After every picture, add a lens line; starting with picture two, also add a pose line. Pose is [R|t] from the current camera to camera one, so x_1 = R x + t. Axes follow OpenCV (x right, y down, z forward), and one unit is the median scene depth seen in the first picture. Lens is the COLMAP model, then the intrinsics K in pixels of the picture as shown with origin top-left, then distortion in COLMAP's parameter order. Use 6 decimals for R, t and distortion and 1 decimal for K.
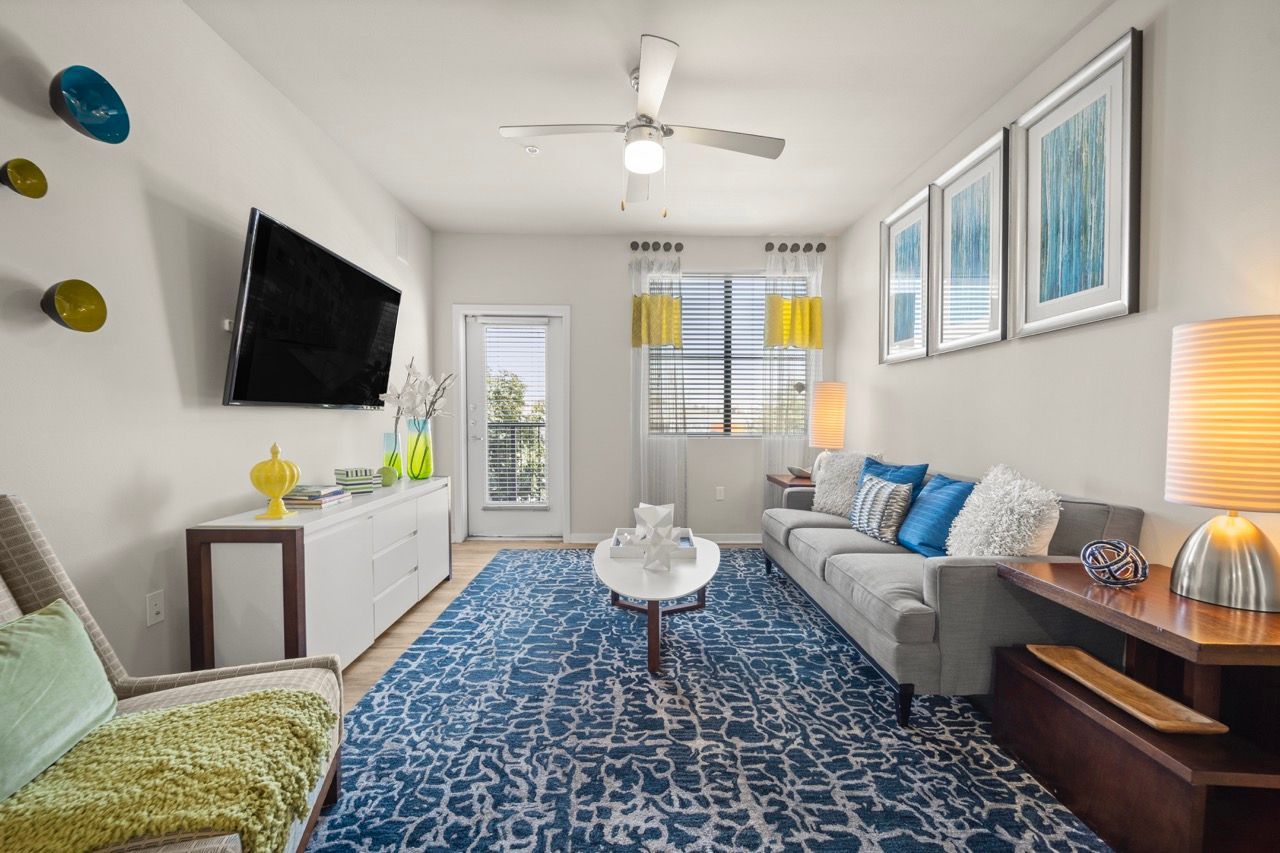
lens RADIAL K [[529.6, 0, 637.6], [0, 529.6, 434.7], [0, 0, 1]] dist [0.001141, -0.000068]
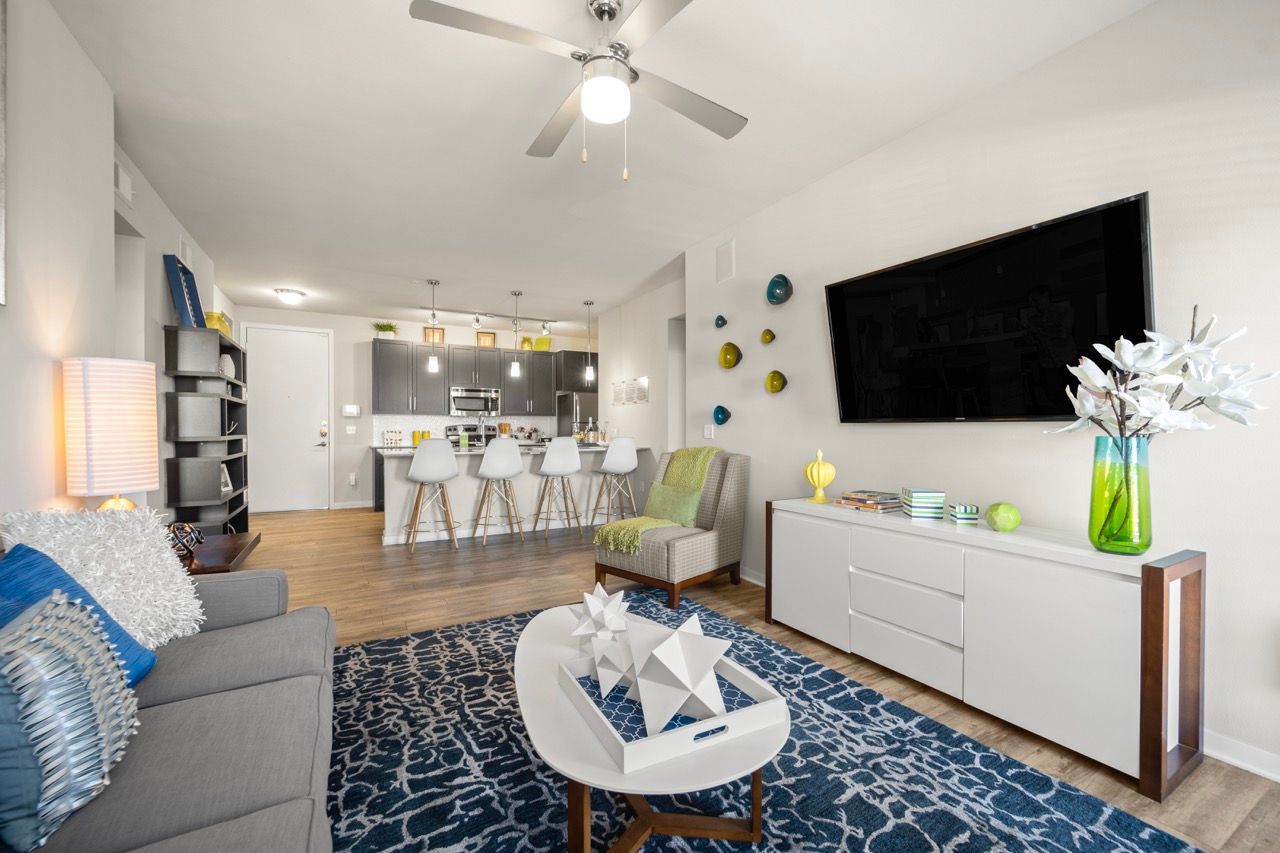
lens RADIAL K [[520.3, 0, 640.8], [0, 520.3, 433.7], [0, 0, 1]] dist [0.002422, -0.000591]
pose [[-0.878712, 0.000443, -0.477352, 0.384987], [-0.020433, 0.999048, 0.038540, -0.067083], [0.476915, 0.043619, -0.877866, 1.957221]]
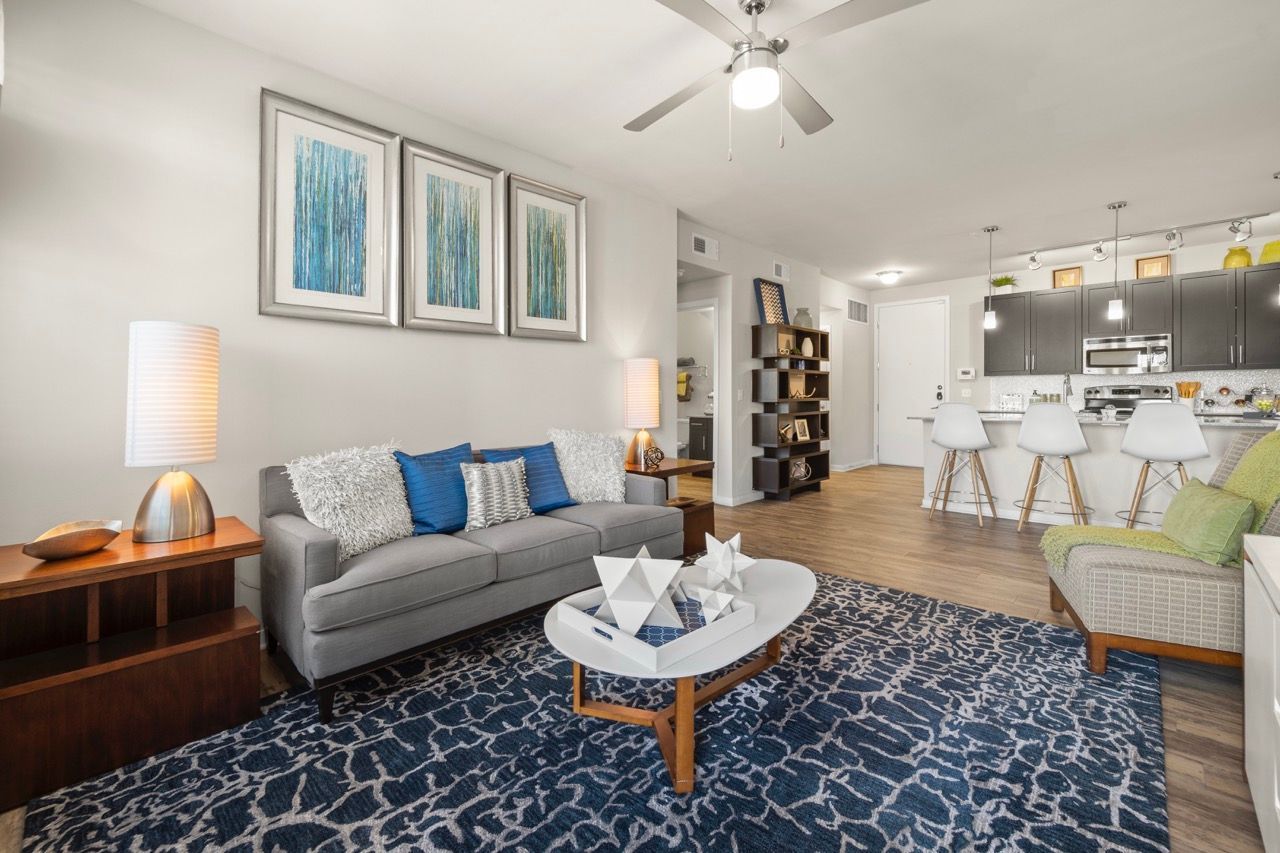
lens RADIAL K [[526.9, 0, 631.2], [0, 526.9, 397.0], [0, 0, 1]] dist [-0.003042, -0.001018]
pose [[-0.696131, -0.000840, 0.717914, -0.510060], [0.031044, 0.999029, 0.031271, -0.070817], [-0.717243, 0.044056, -0.695429, 1.974340]]
